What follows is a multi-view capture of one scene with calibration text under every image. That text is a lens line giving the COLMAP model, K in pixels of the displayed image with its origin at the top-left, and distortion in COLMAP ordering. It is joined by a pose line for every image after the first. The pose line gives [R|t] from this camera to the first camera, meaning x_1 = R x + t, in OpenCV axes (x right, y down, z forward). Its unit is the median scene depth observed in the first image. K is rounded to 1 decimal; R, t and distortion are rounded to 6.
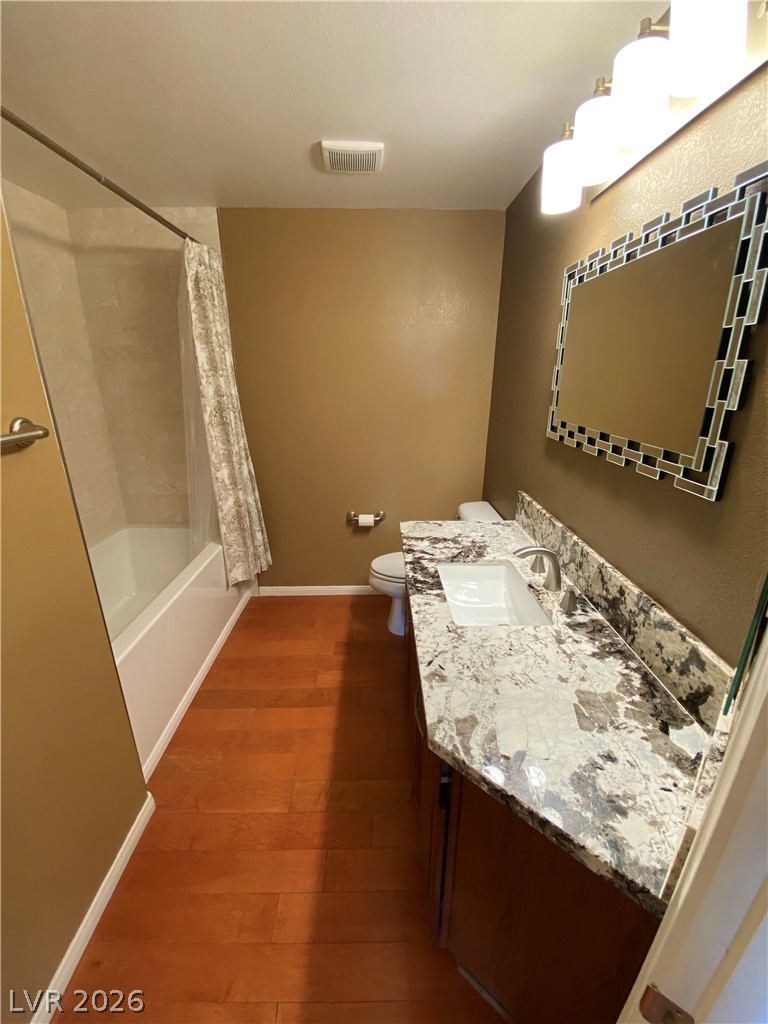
lens RADIAL K [[416.5, 0, 386.2], [0, 416.5, 514.3], [0, 0, 1]] dist [0.024486, -0.024011]
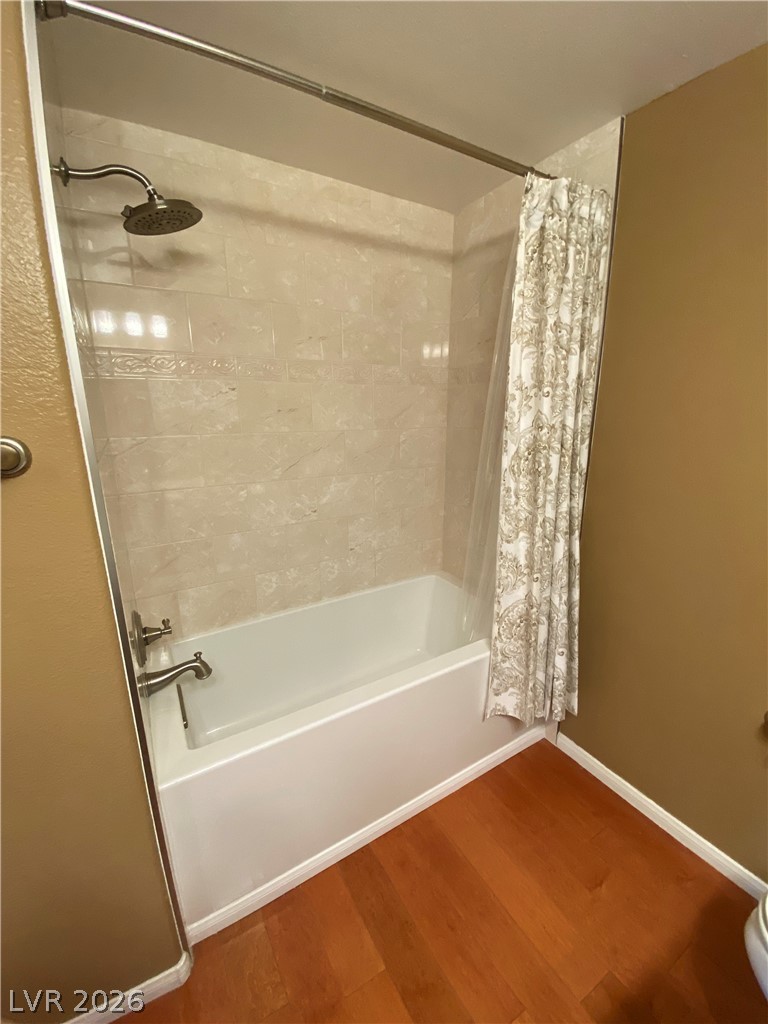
lens RADIAL K [[416.5, 0, 386.2], [0, 416.5, 514.3], [0, 0, 1]] dist [0.024486, -0.024011]
pose [[0.504301, 0.204477, -0.838969, 0.029469], [-0.268573, 0.960515, 0.072662, -0.145076], [0.820700, 0.188681, 0.539306, 0.507830]]
